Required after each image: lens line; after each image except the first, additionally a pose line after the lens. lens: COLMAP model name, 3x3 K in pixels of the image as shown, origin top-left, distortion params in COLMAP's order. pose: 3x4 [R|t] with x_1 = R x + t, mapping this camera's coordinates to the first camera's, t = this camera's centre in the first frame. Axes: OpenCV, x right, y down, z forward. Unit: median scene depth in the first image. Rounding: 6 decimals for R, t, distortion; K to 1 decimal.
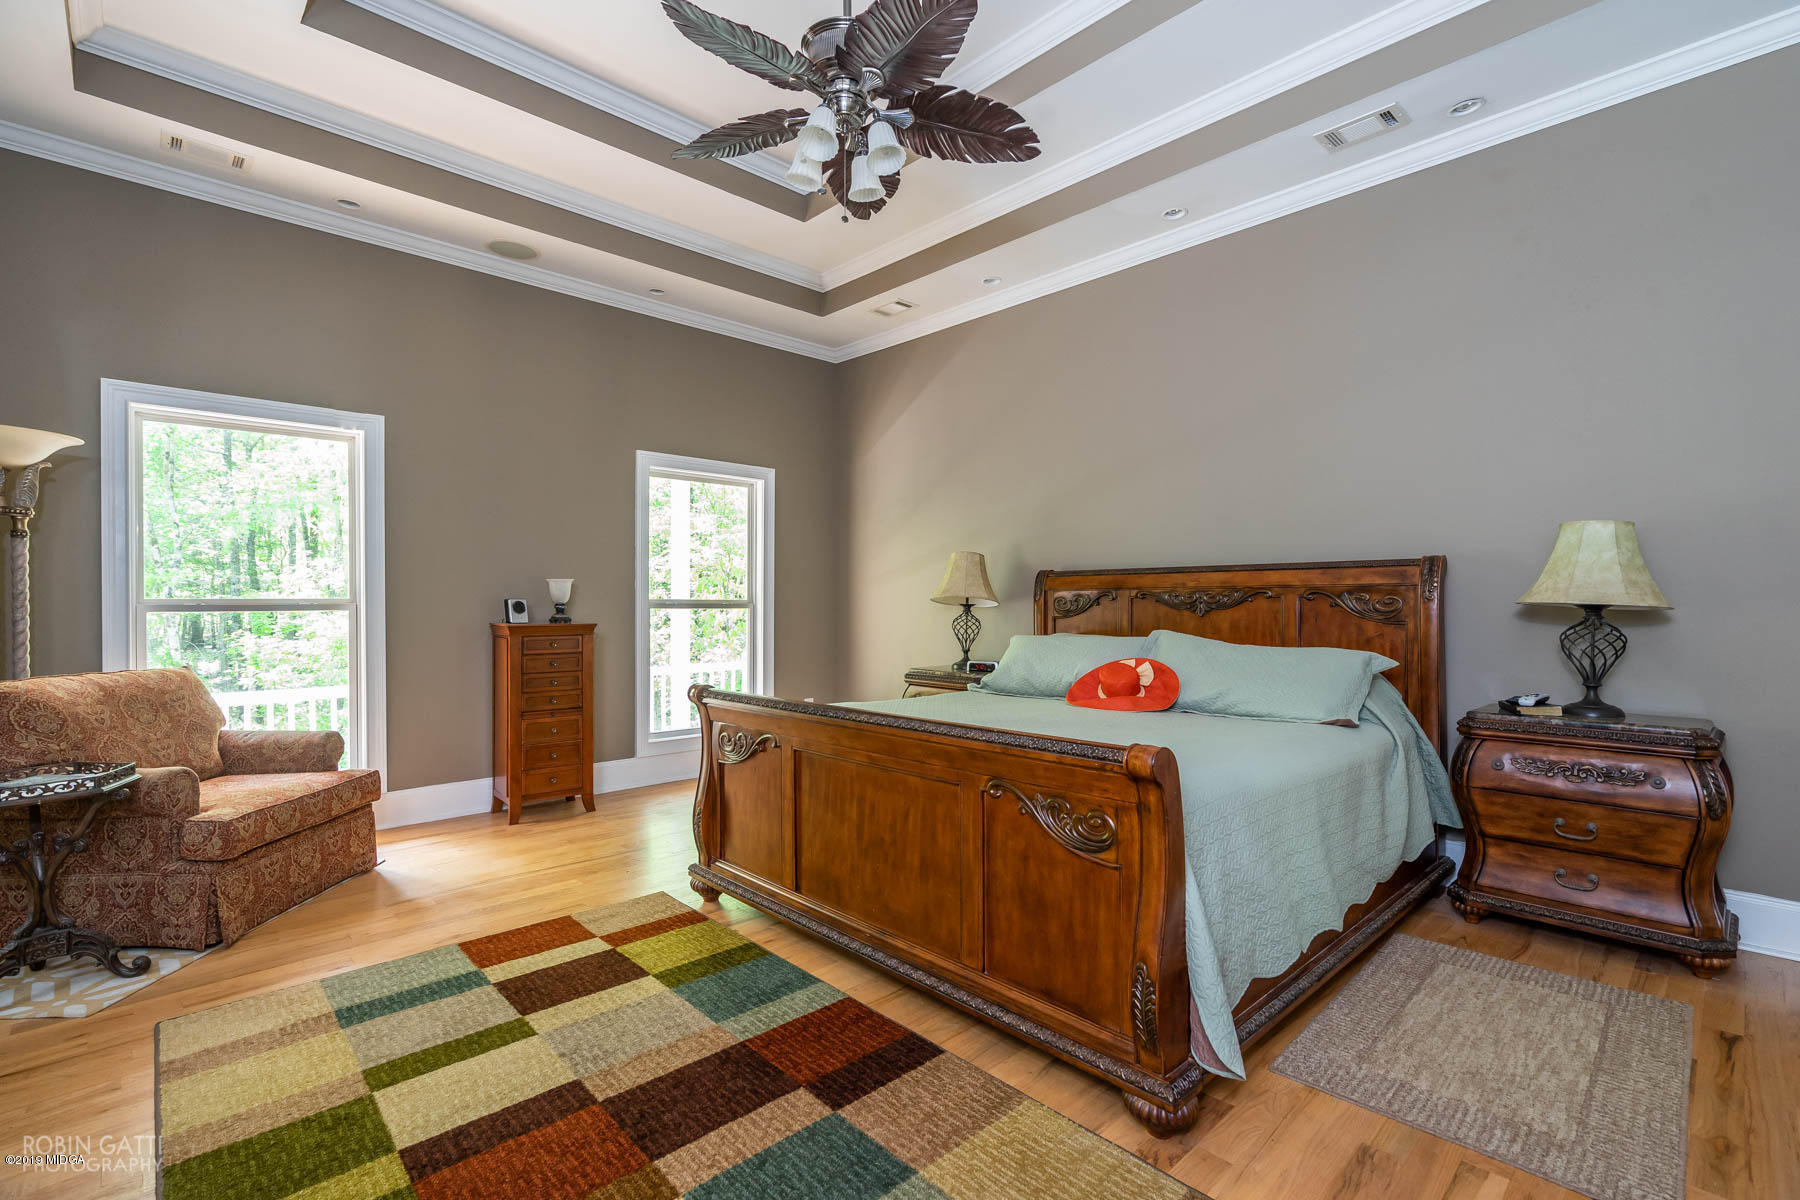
lens RADIAL K [[813.9, 0, 896.0], [0, 813.9, 604.3], [0, 0, 1]] dist [-0.017151, -0.000151]
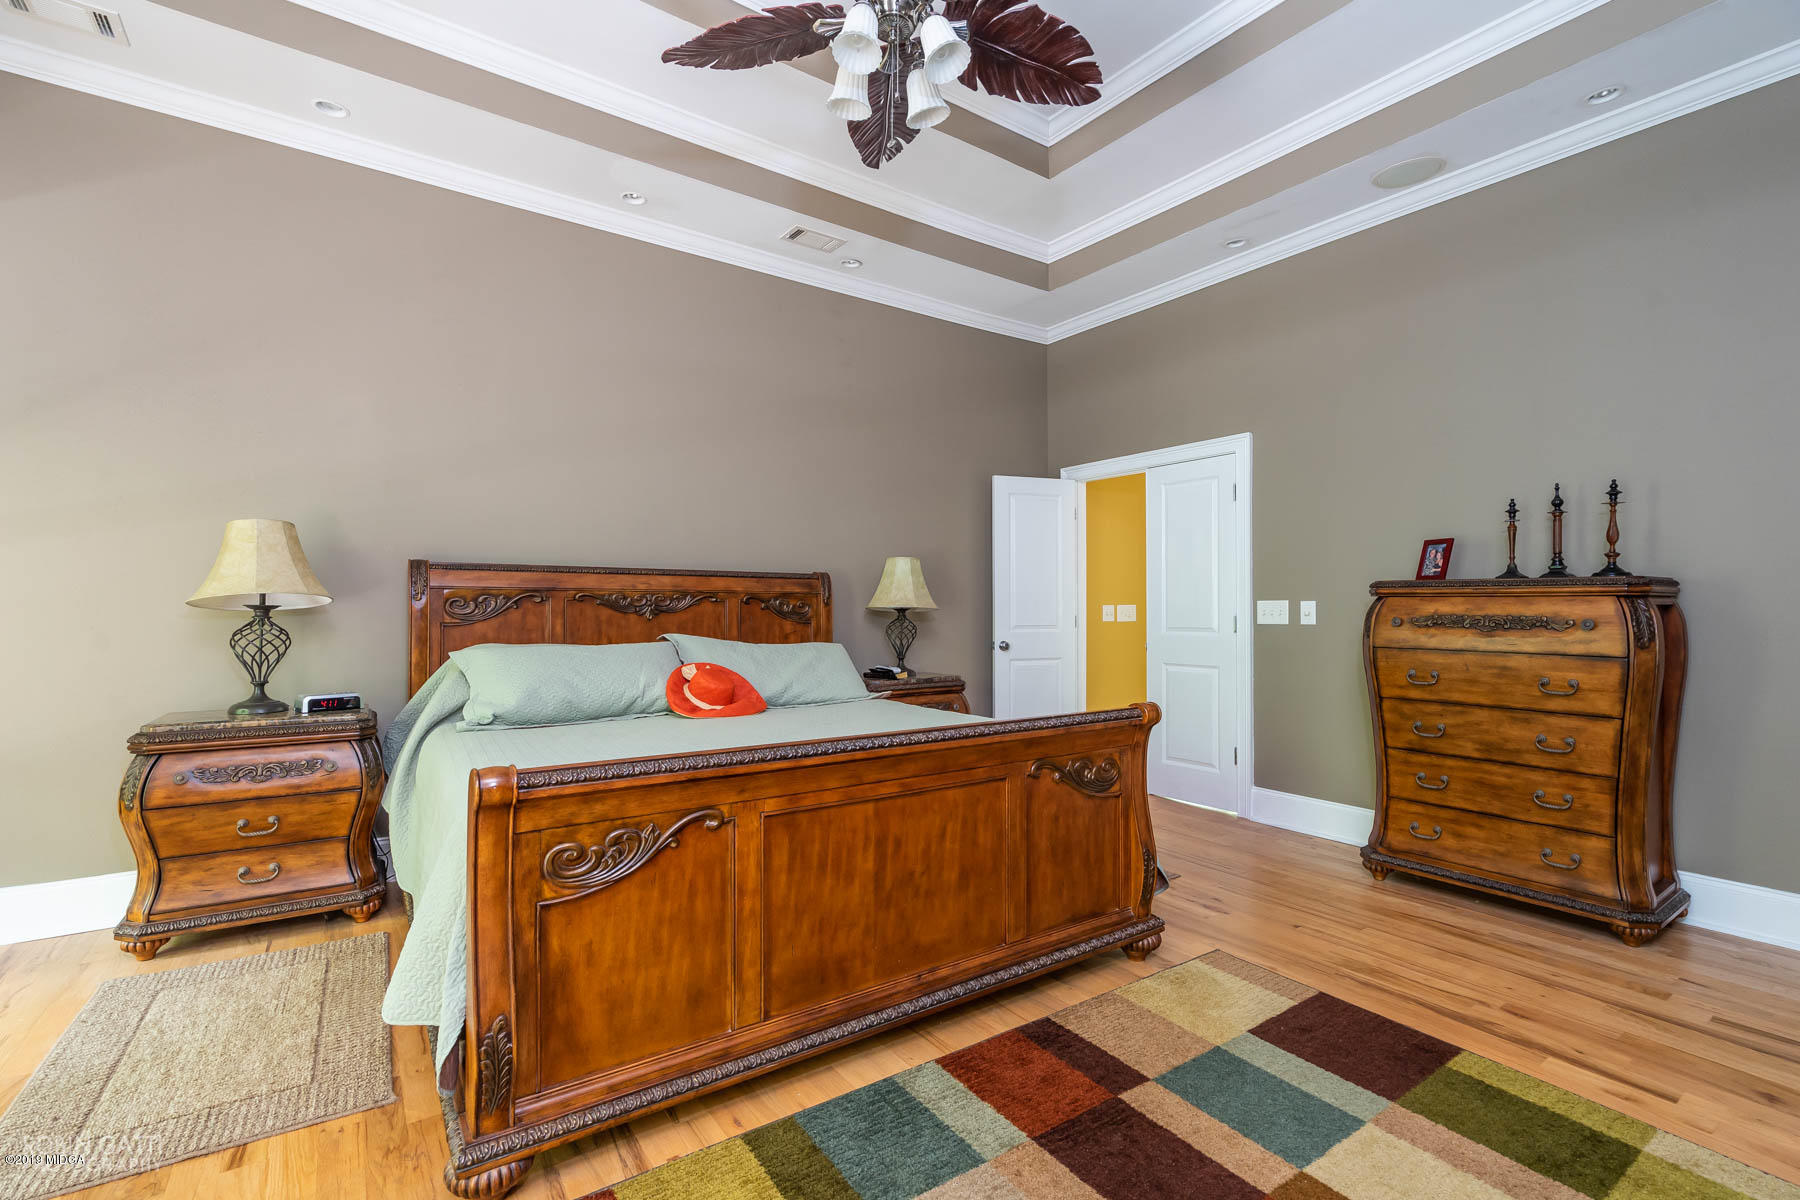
lens RADIAL K [[813.9, 0, 898.1], [0, 813.9, 606.3], [0, 0, 1]] dist [-0.017151, -0.000151]
pose [[0.138410, 0.004301, 0.990366, -0.781051], [-0.002273, 0.999989, -0.004025, 0.002594], [-0.990372, -0.001694, 0.138419, 0.780778]]
